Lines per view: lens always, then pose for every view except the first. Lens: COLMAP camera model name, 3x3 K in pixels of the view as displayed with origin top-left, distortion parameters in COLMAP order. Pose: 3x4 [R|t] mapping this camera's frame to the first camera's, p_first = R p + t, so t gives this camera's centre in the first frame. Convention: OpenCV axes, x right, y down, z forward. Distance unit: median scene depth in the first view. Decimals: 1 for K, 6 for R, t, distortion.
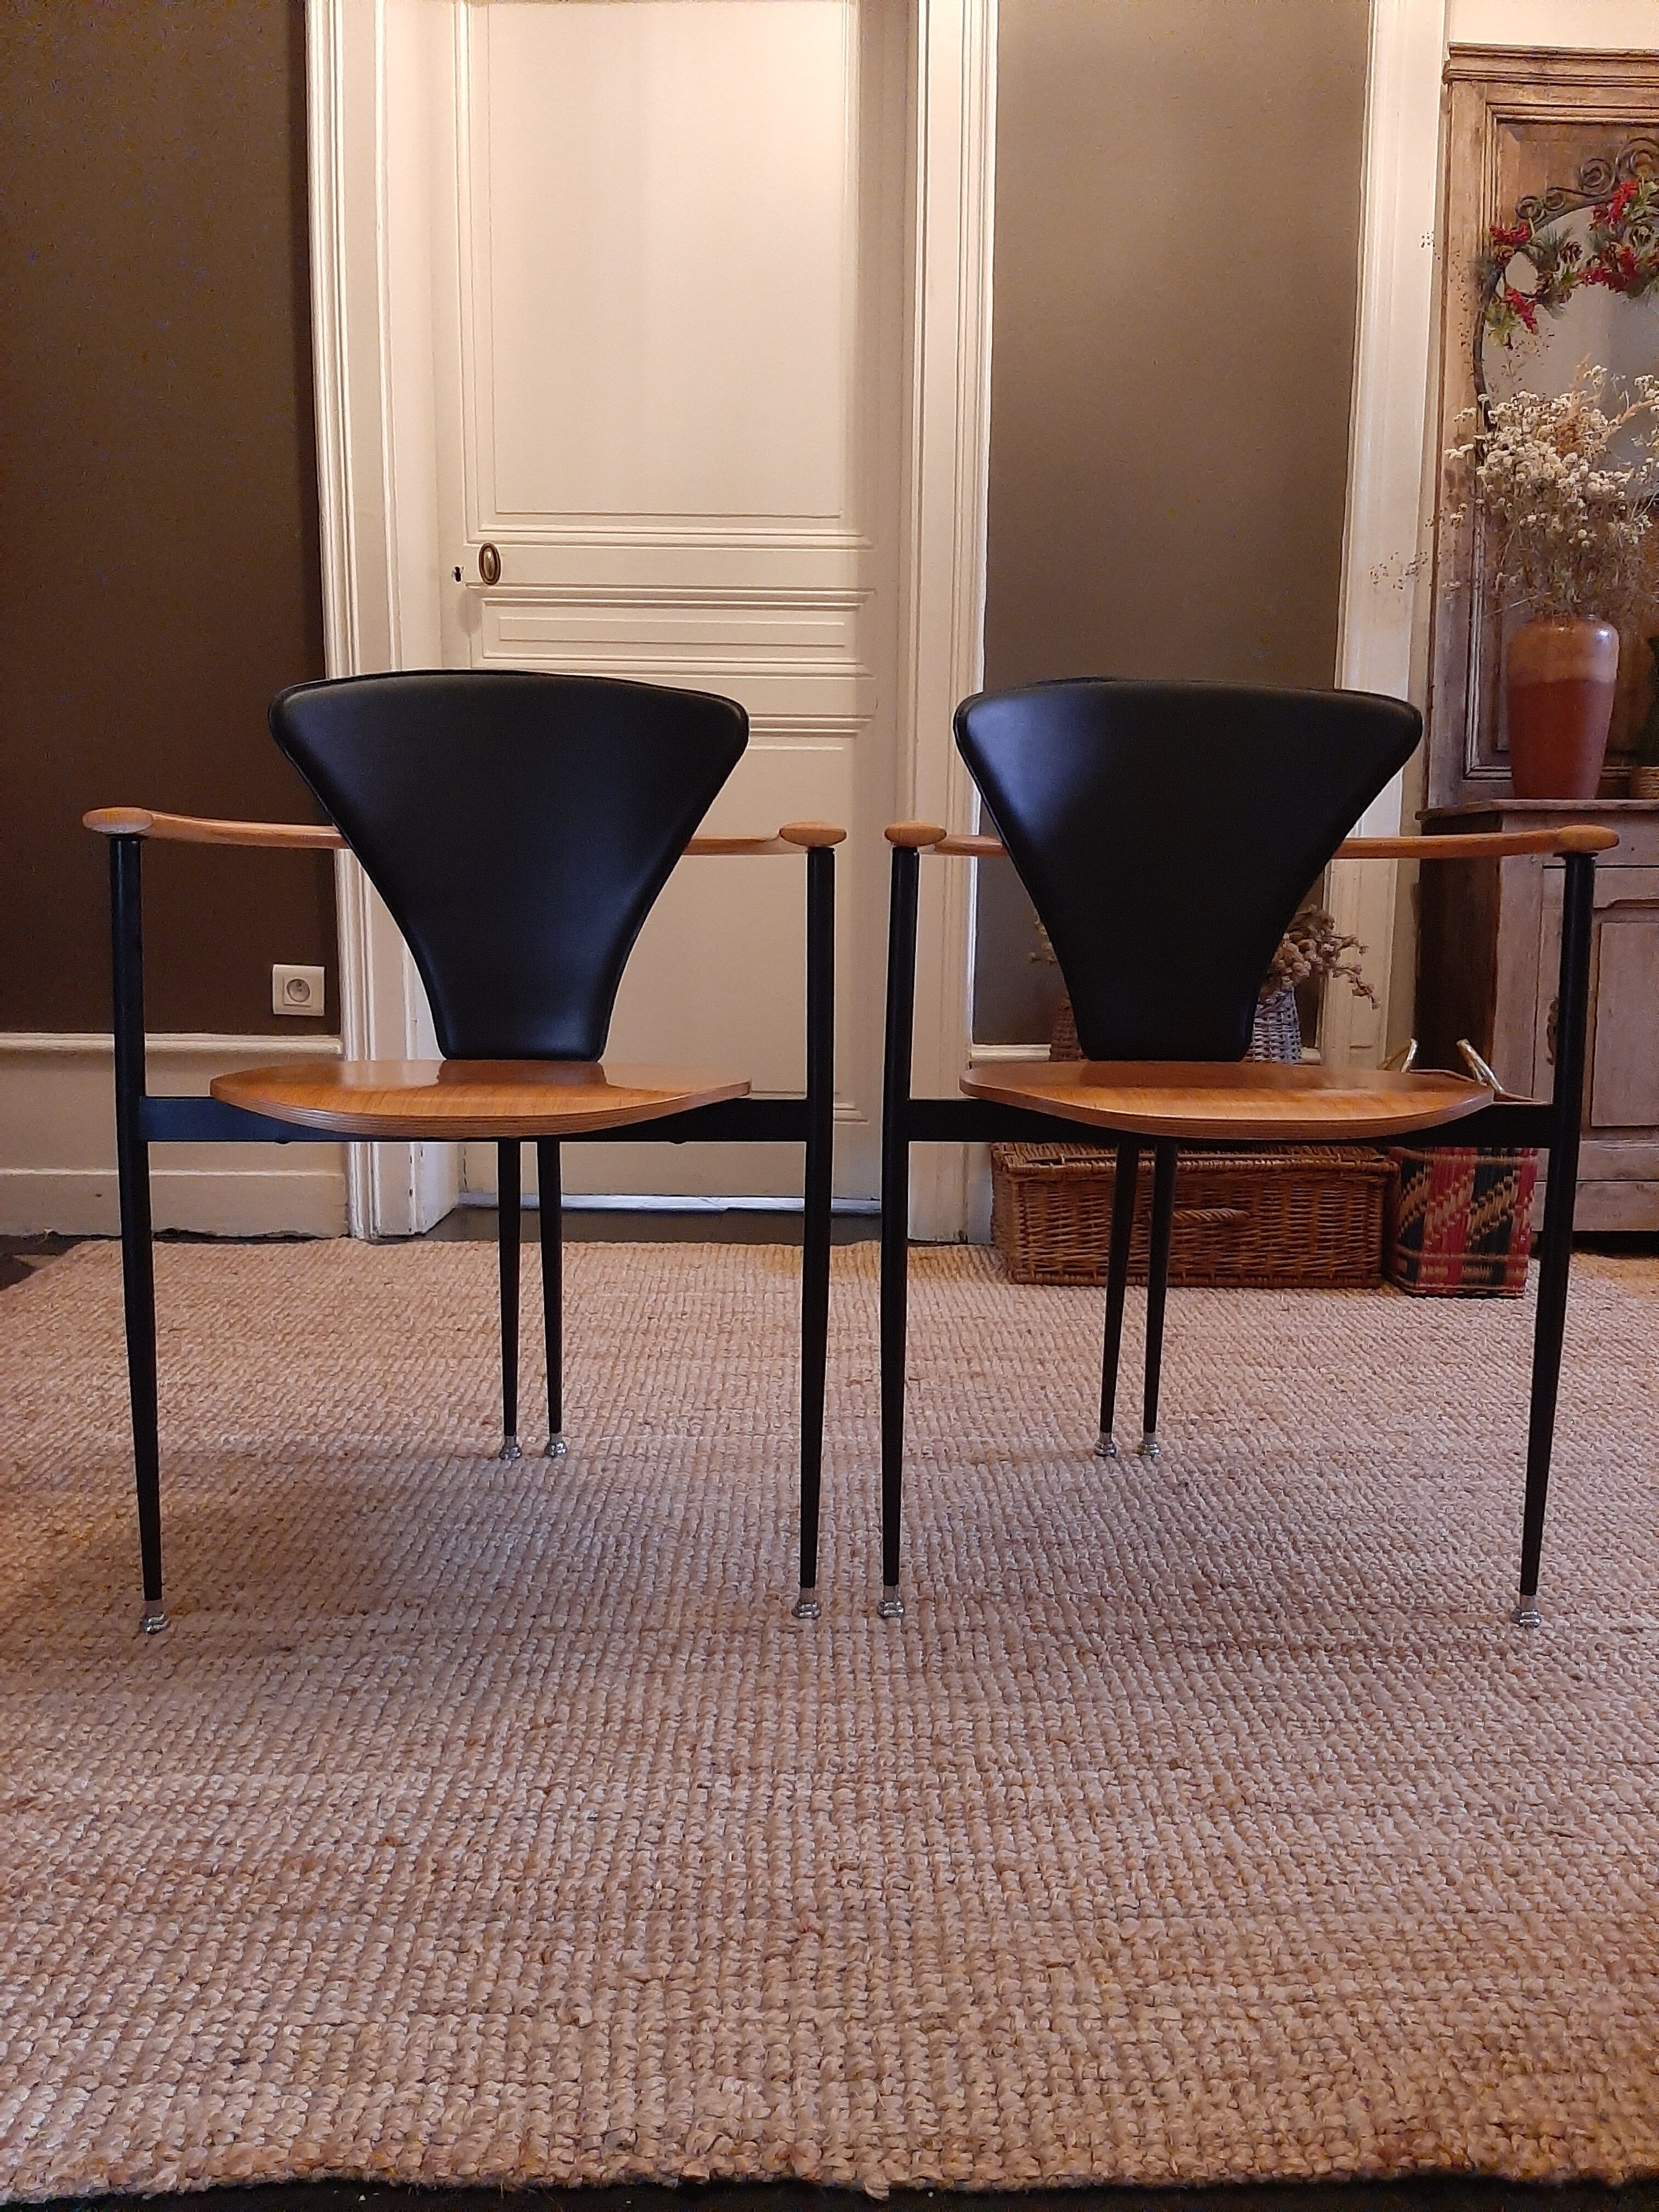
lens RADIAL K [[1684.0, 0, 834.4], [0, 1684.0, 1110.4], [0, 0, 1]] dist [0.035925, -0.109934]
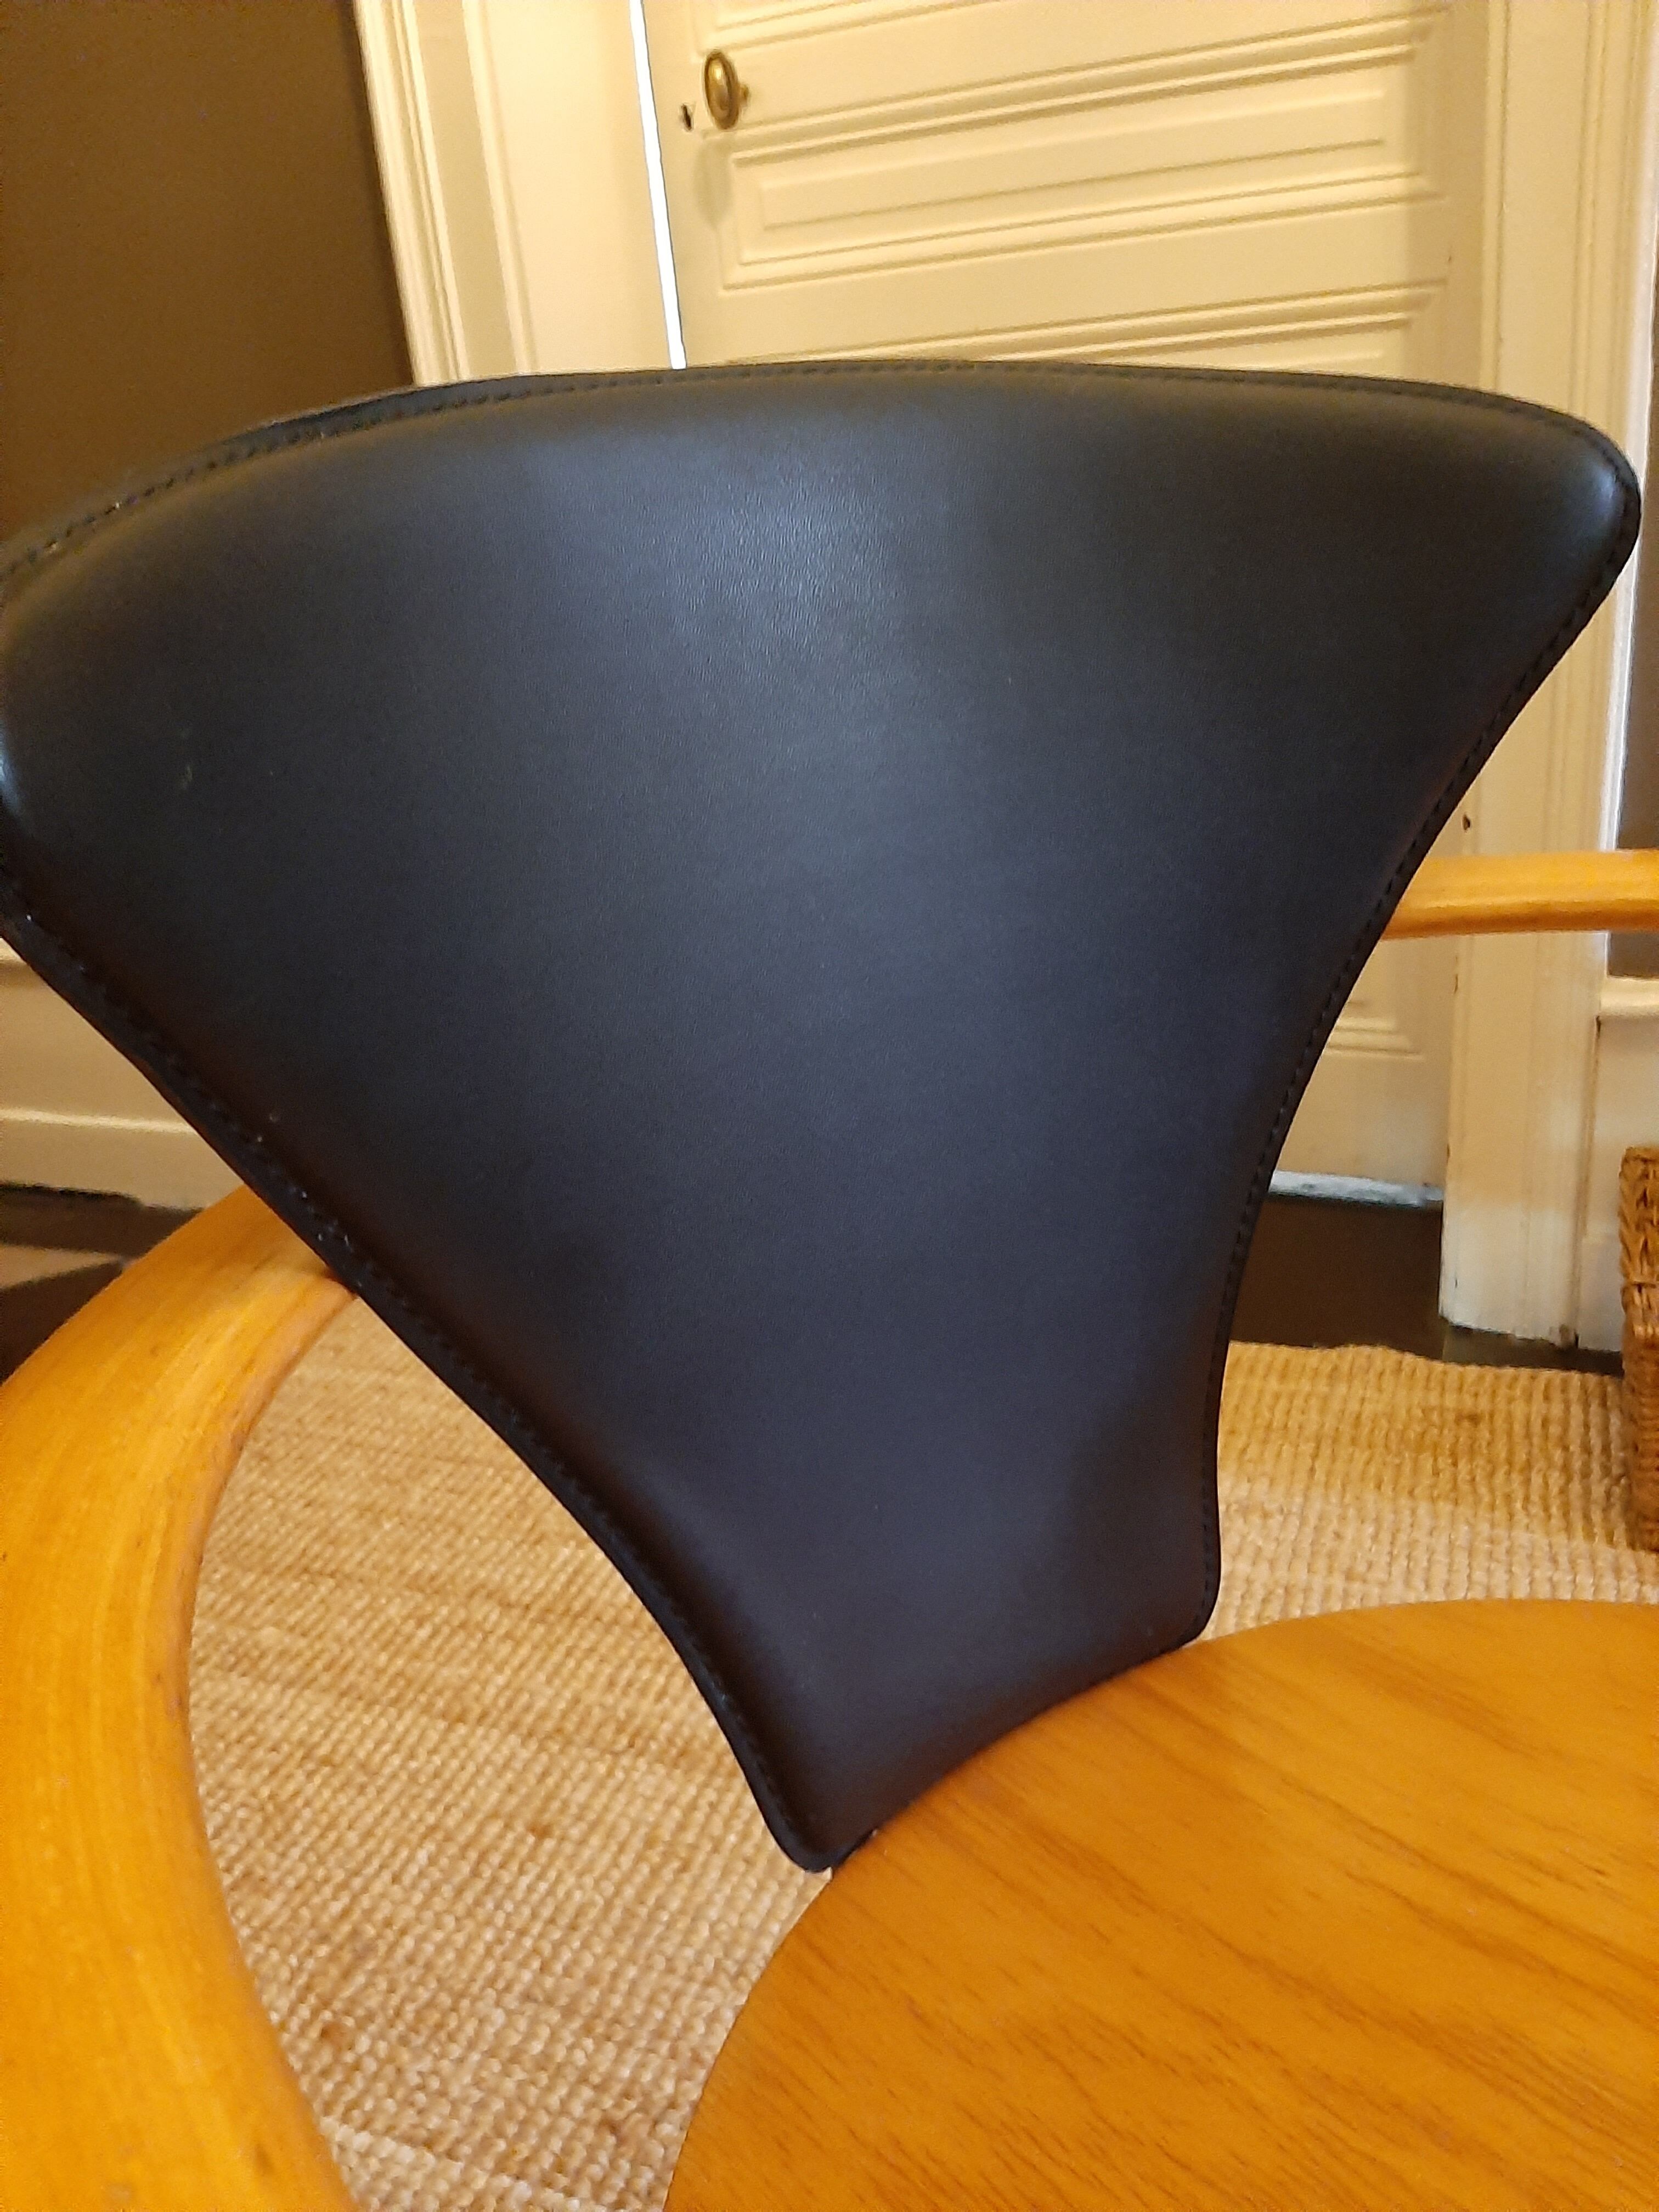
lens RADIAL K [[1730.2, 0, 834.7], [0, 1730.2, 1077.3], [0, 0, 1]] dist [-0.024488, -0.008480]
pose [[0.916150, 0.046714, -0.398105, 0.134020], [0.042062, 0.976499, 0.211379, -0.219898], [0.398624, -0.210400, 0.892654, 0.789243]]
